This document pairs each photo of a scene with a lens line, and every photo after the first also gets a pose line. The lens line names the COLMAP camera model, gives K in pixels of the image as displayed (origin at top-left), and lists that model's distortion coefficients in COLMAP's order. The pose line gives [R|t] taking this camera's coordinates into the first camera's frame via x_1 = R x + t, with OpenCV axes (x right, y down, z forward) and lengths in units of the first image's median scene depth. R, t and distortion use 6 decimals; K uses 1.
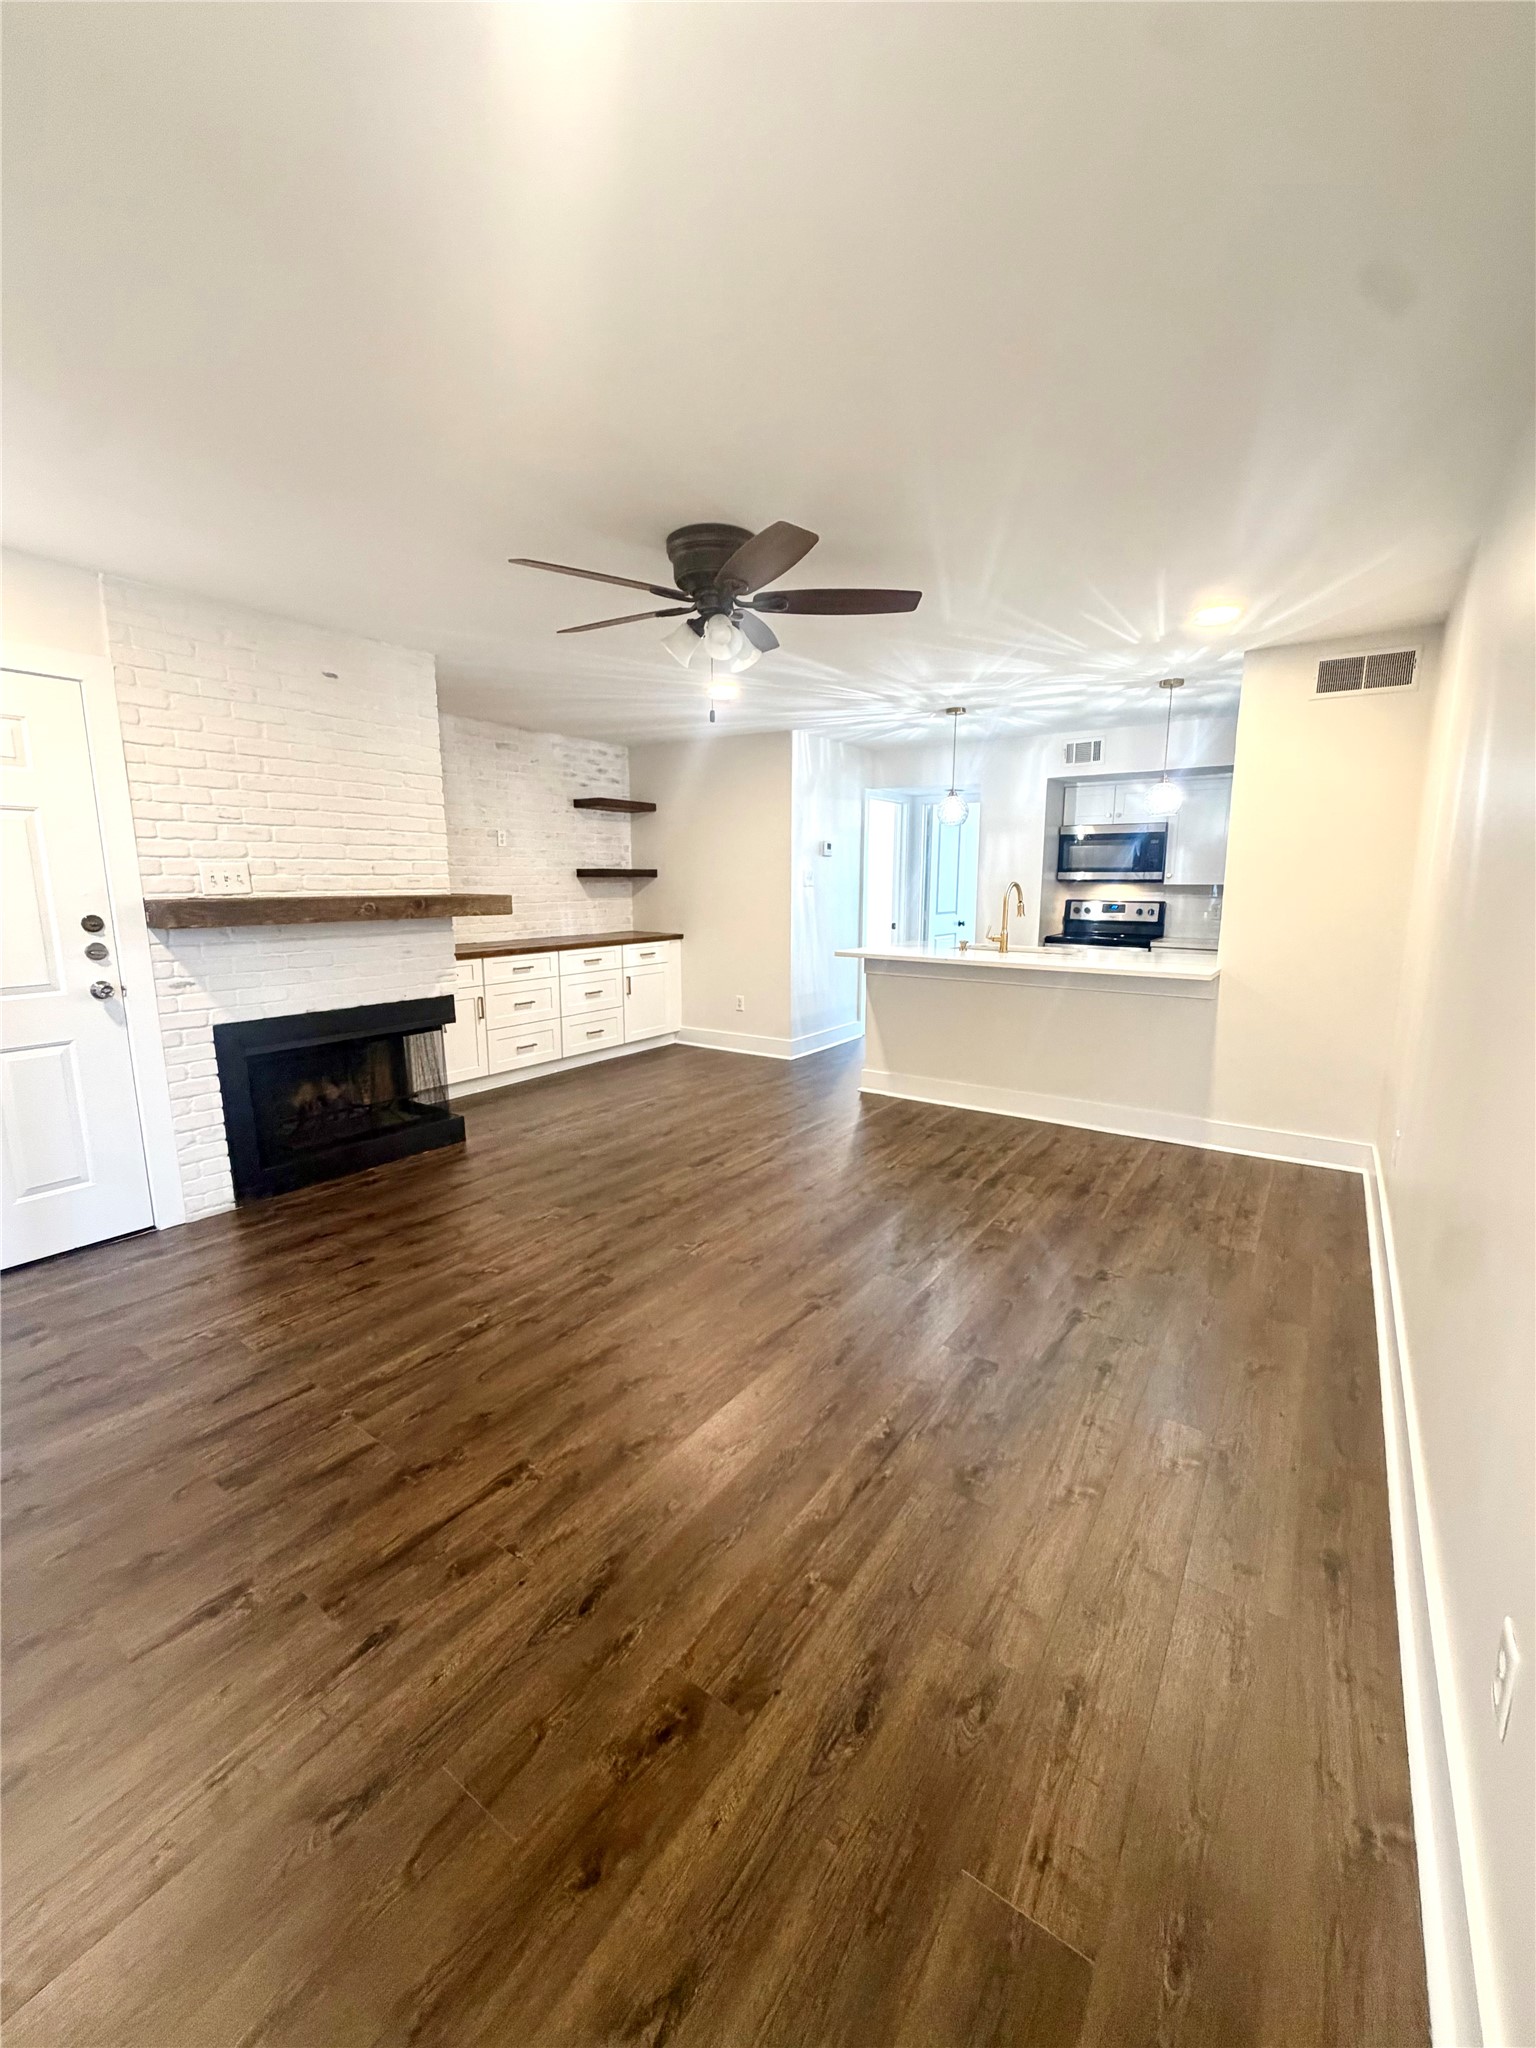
lens RADIAL K [[816.3, 0, 773.5], [0, 816.3, 1016.1], [0, 0, 1]] dist [-0.000590, 0.000359]
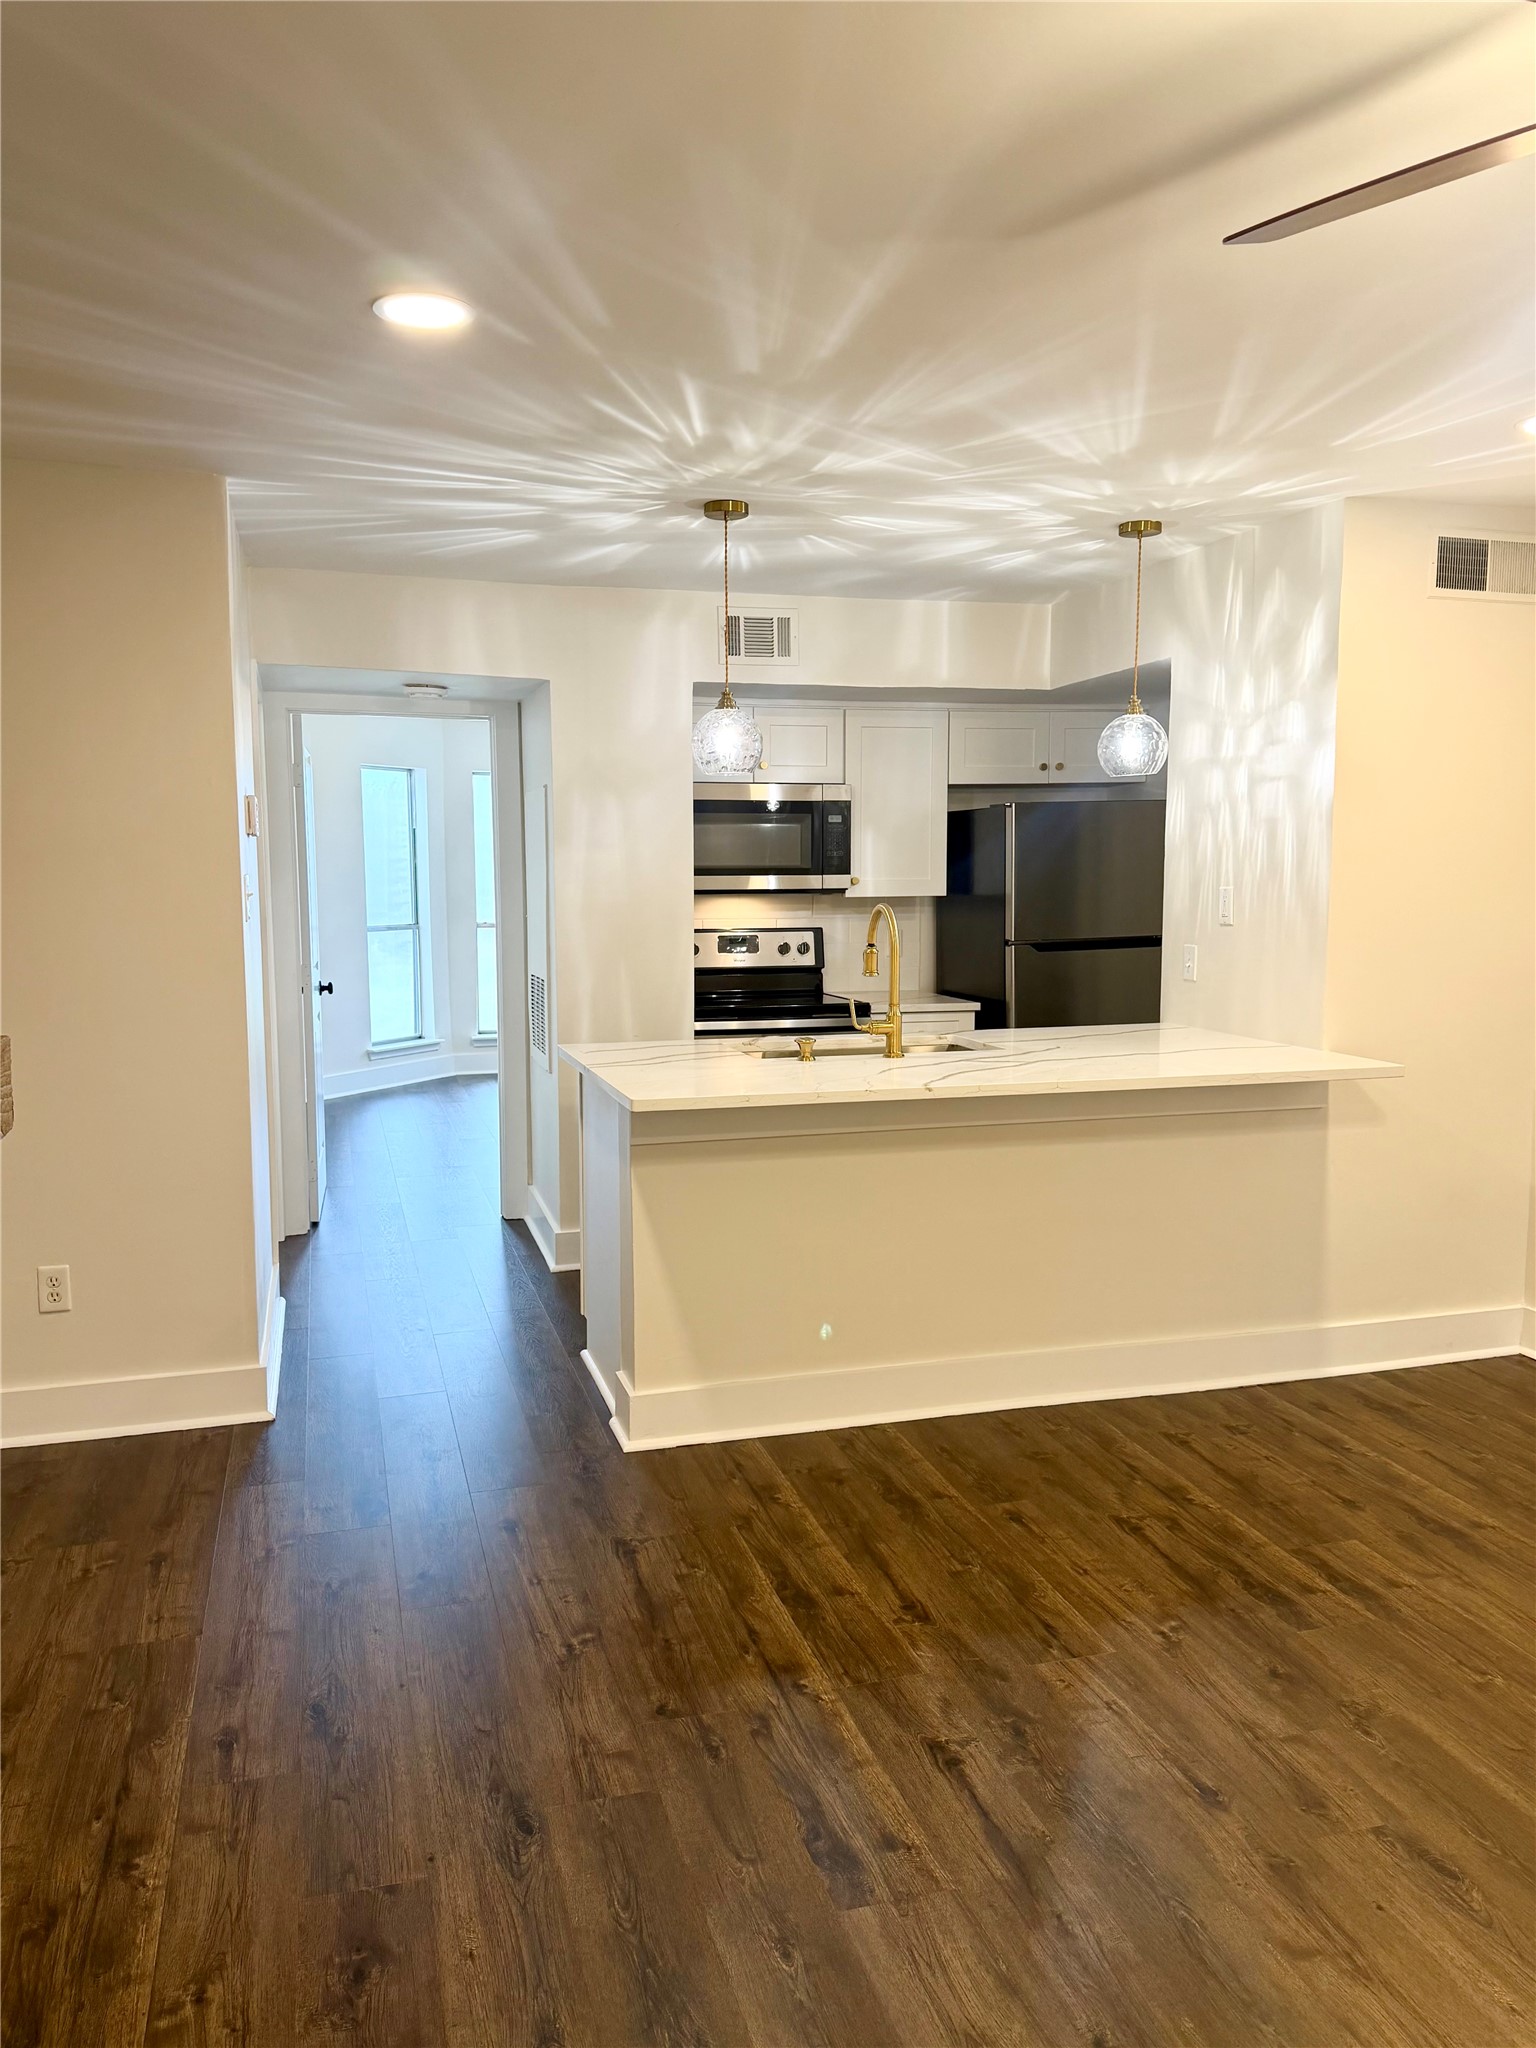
lens RADIAL K [[1501.5, 0, 761.4], [0, 1501.5, 1025.4], [0, 0, 1]] dist [0.141615, -0.263283]
pose [[0.635932, -0.085684, 0.766974, -0.565966], [0.133829, 0.991004, -0.000252, -0.144387], [-0.760053, 0.102804, 0.641678, 0.705456]]
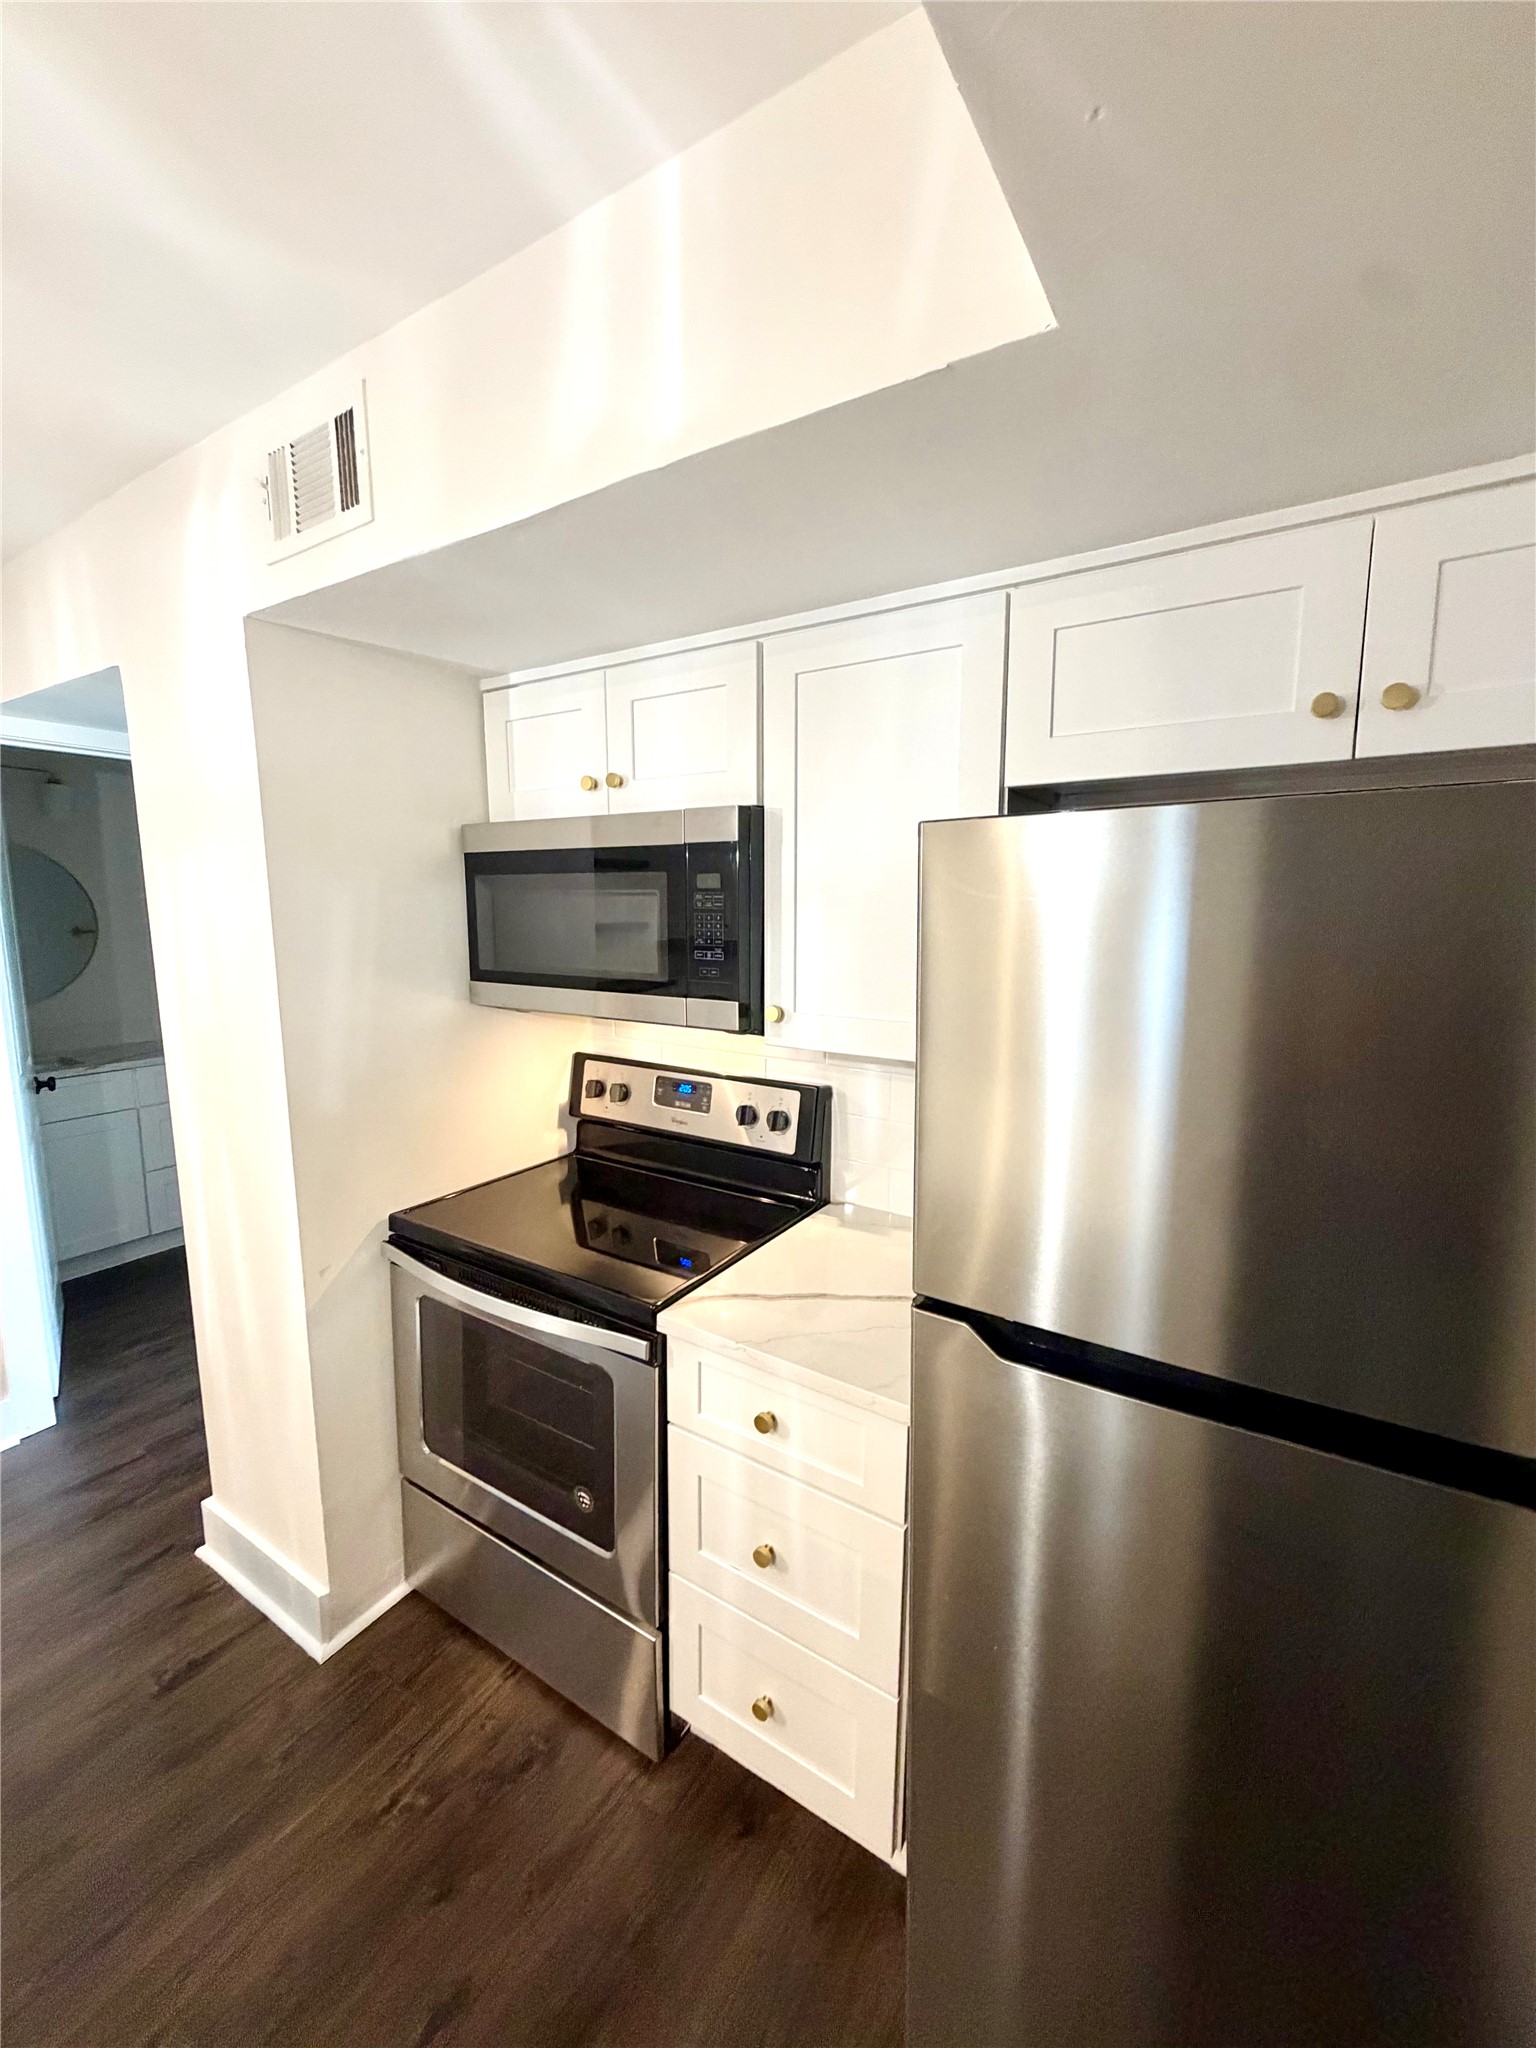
lens RADIAL K [[826.9, 0, 776.3], [0, 826.9, 1011.4], [0, 0, 1]] dist [-0.000203, 0.000190]
pose [[0.999490, -0.000679, 0.031931, 0.812148], [0.001760, 0.999426, -0.033827, -0.279652], [-0.031890, 0.033866, 0.998917, 1.268351]]
